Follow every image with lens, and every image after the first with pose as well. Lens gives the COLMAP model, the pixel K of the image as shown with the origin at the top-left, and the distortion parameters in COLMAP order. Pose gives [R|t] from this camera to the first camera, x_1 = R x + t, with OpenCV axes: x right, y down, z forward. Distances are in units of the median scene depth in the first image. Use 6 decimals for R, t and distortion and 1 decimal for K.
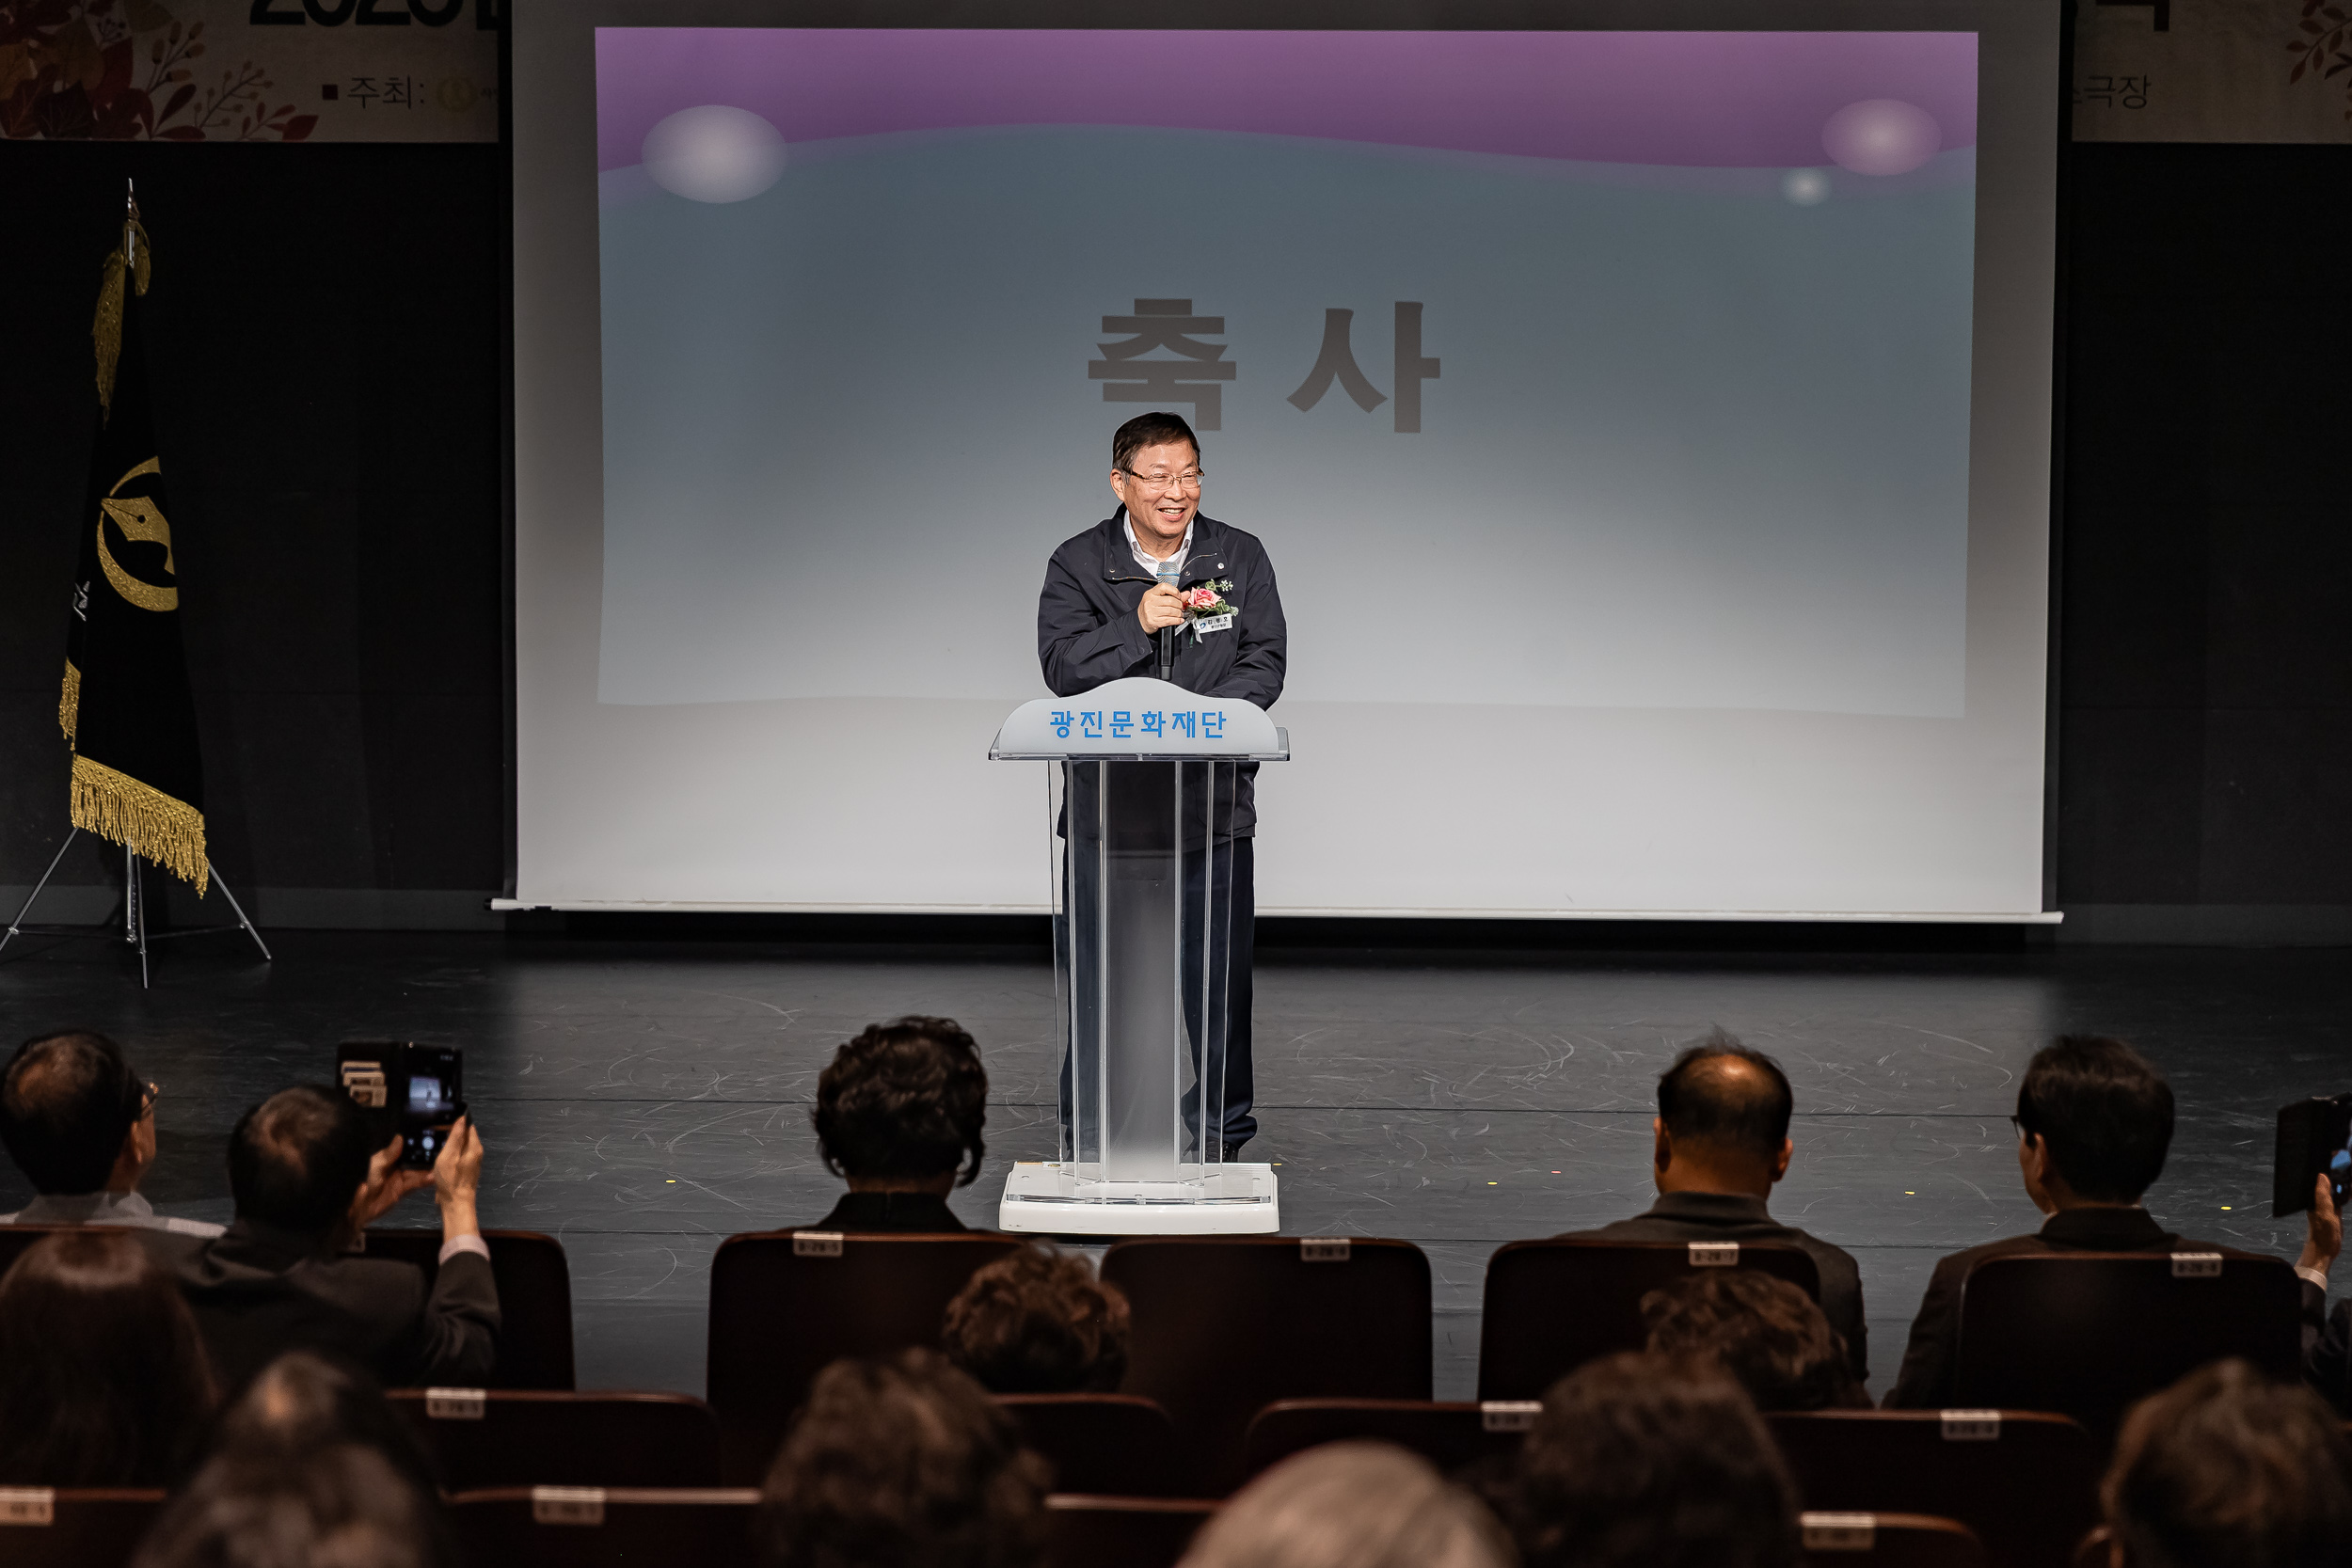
lens RADIAL K [[4908.5, 0, 1181.6], [0, 4908.5, 777.9], [0, 0, 1]] dist [0.070483, 0.040965]
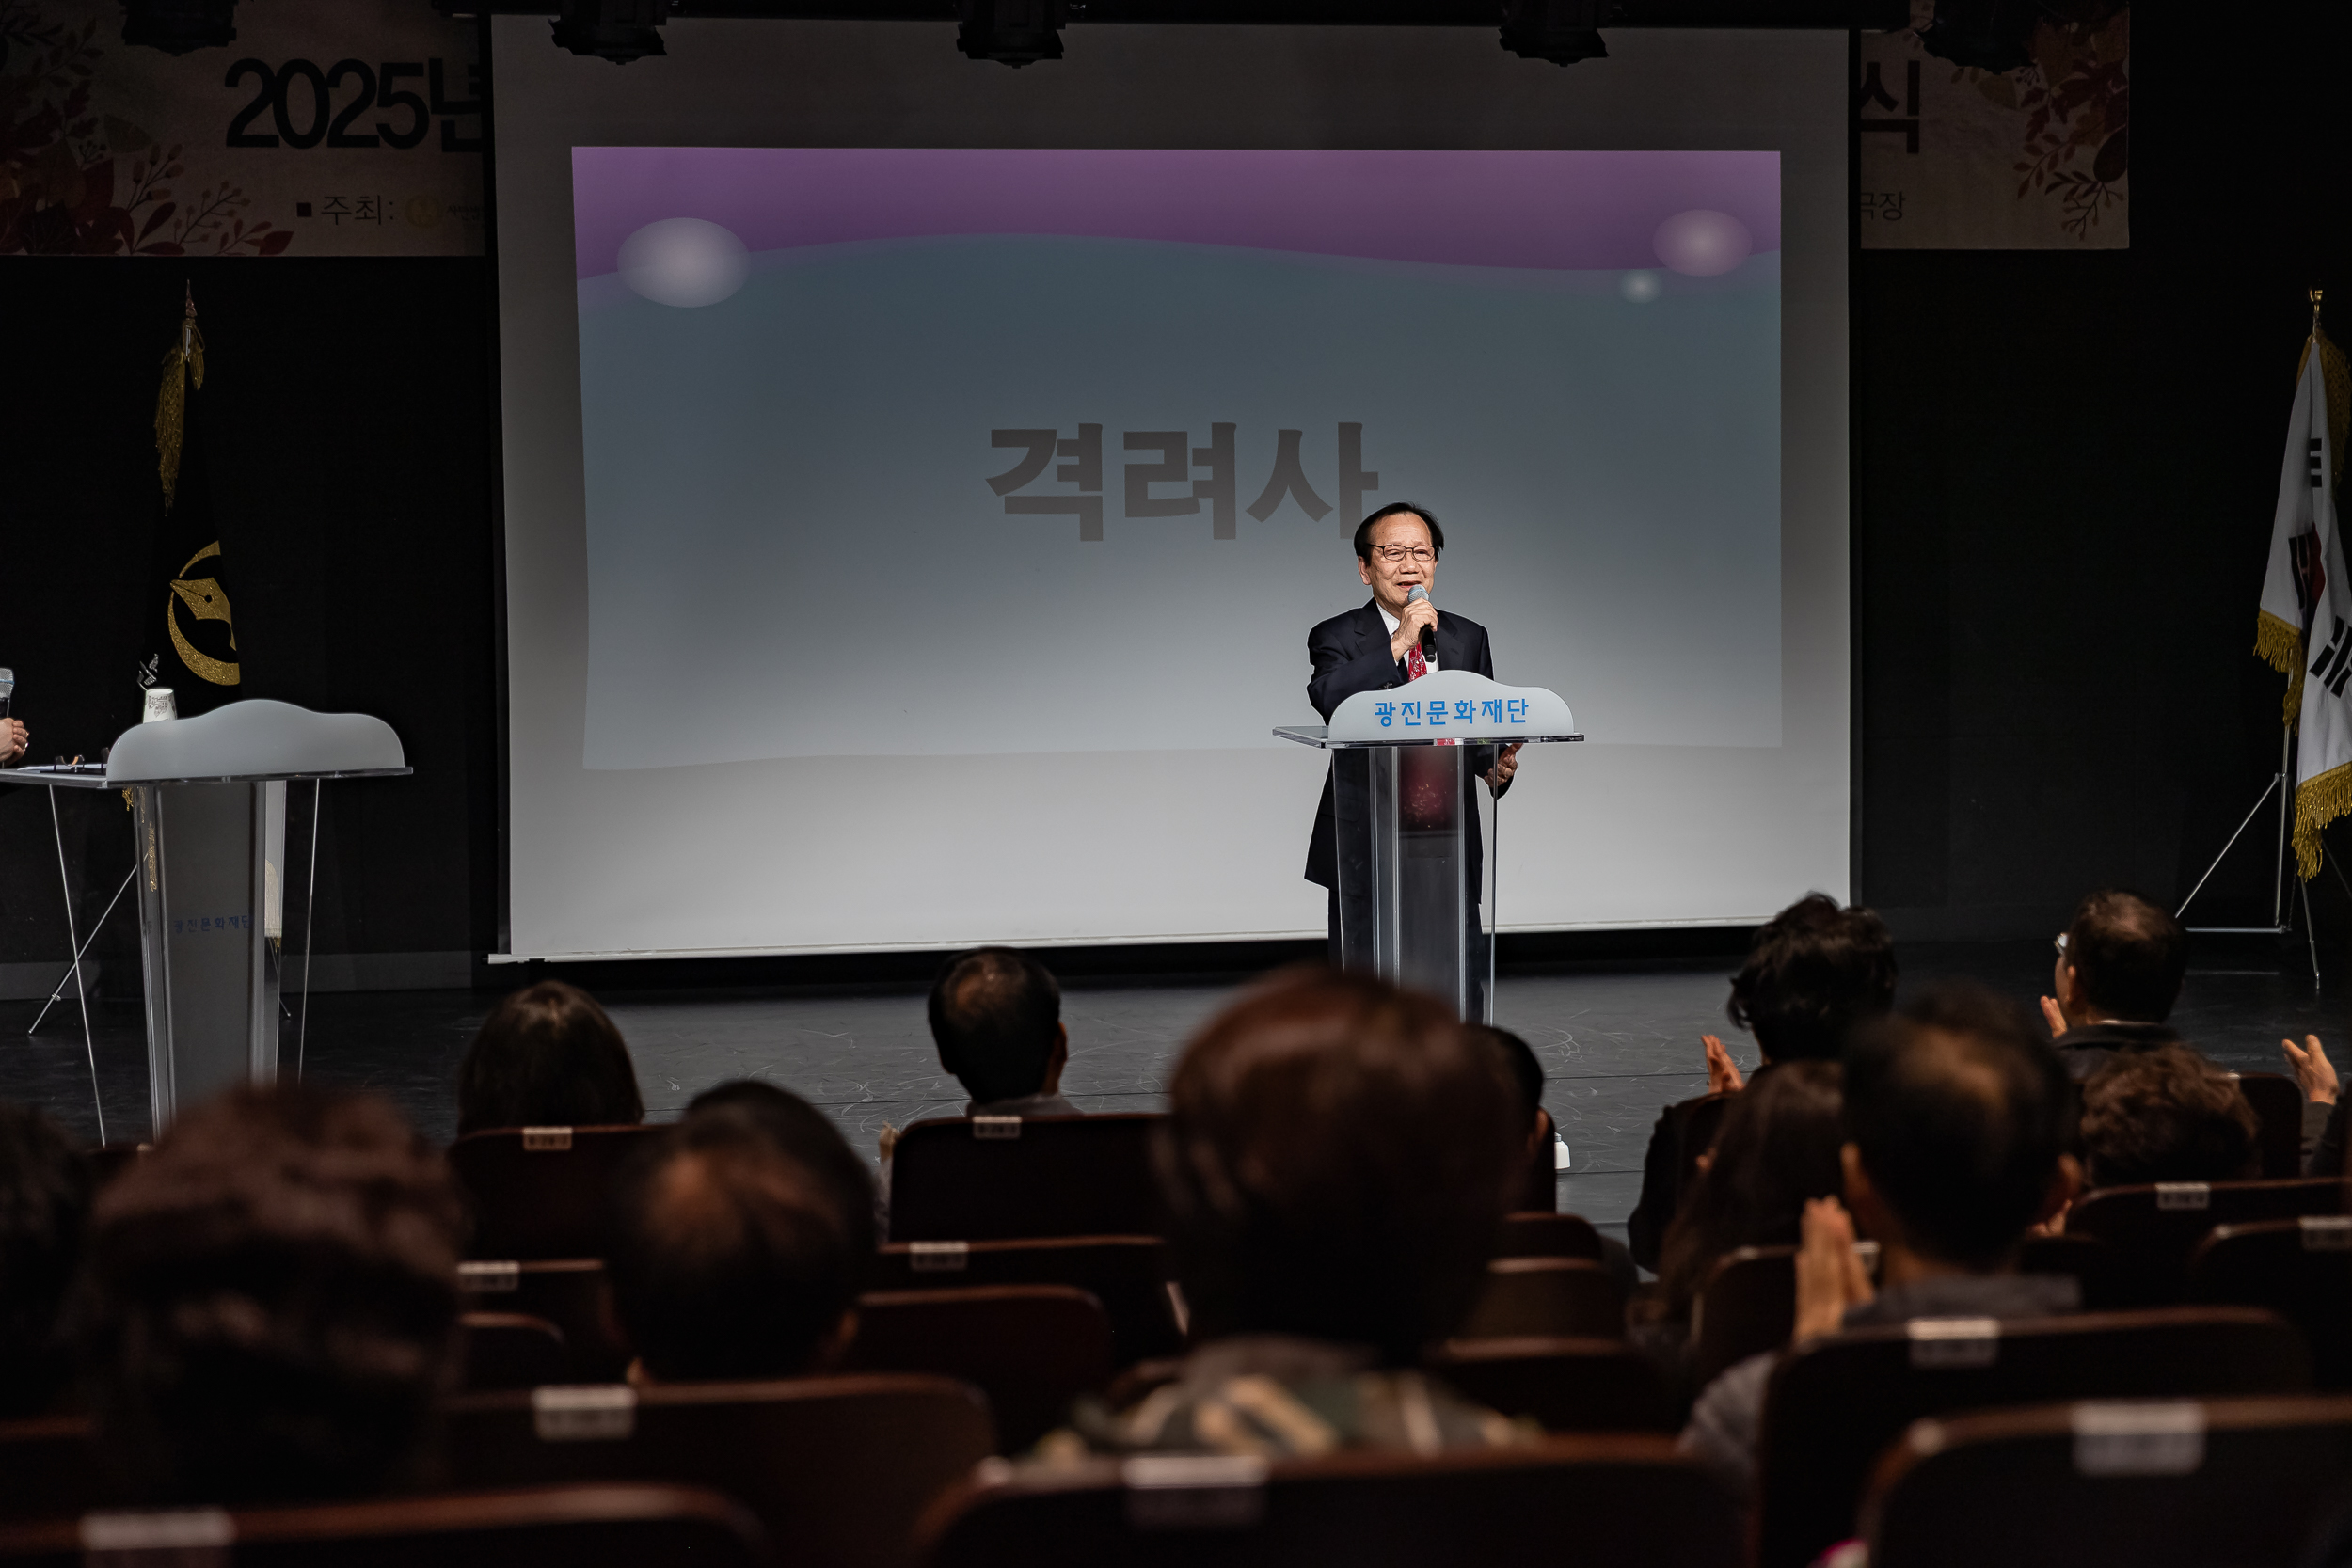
lens RADIAL K [[4306.6, 0, 1176.8], [0, 4306.6, 833.4], [0, 0, 1]] dist [0.066716, 0.046723]
pose [[0.977068, -0.032688, 0.210402, -0.192381], [0.038043, 0.999046, -0.021452, 0.024415], [-0.209500, 0.028964, 0.977379, 0.043003]]
